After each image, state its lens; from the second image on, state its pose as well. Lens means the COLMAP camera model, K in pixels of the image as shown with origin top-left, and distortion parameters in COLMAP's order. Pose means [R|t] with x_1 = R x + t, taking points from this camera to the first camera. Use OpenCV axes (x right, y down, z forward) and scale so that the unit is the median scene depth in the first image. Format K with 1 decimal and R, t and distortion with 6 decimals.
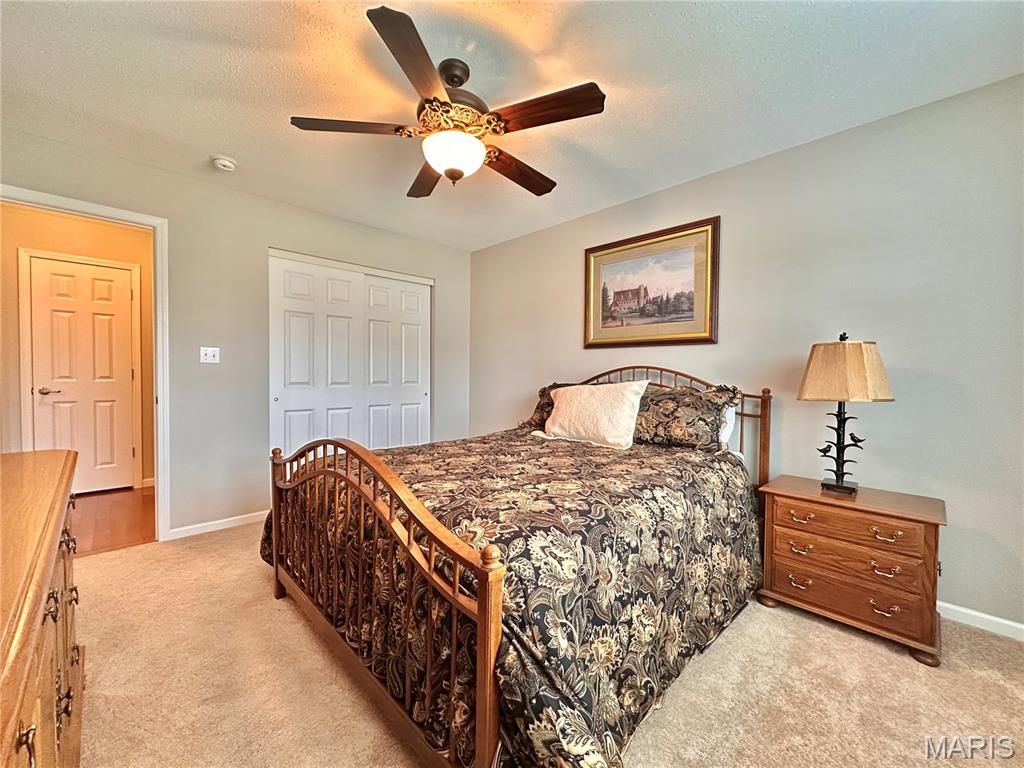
lens RADIAL K [[405.6, 0, 511.6], [0, 405.6, 381.4], [0, 0, 1]] dist [-0.002881, 0.001093]
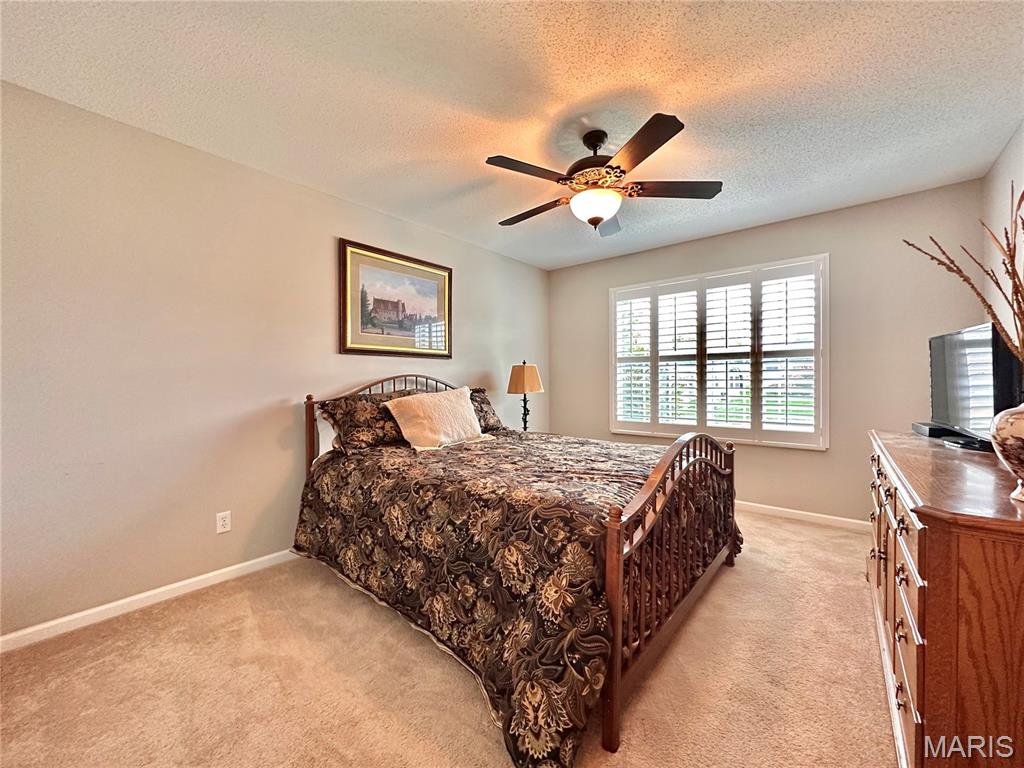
lens RADIAL K [[405.6, 0, 511.9], [0, 405.6, 382.7], [0, 0, 1]] dist [-0.002881, 0.001093]
pose [[-0.091626, -0.013578, 0.995701, -0.798344], [0.026662, 0.999515, 0.016084, -0.025750], [-0.995436, 0.028021, -0.091220, 0.814443]]
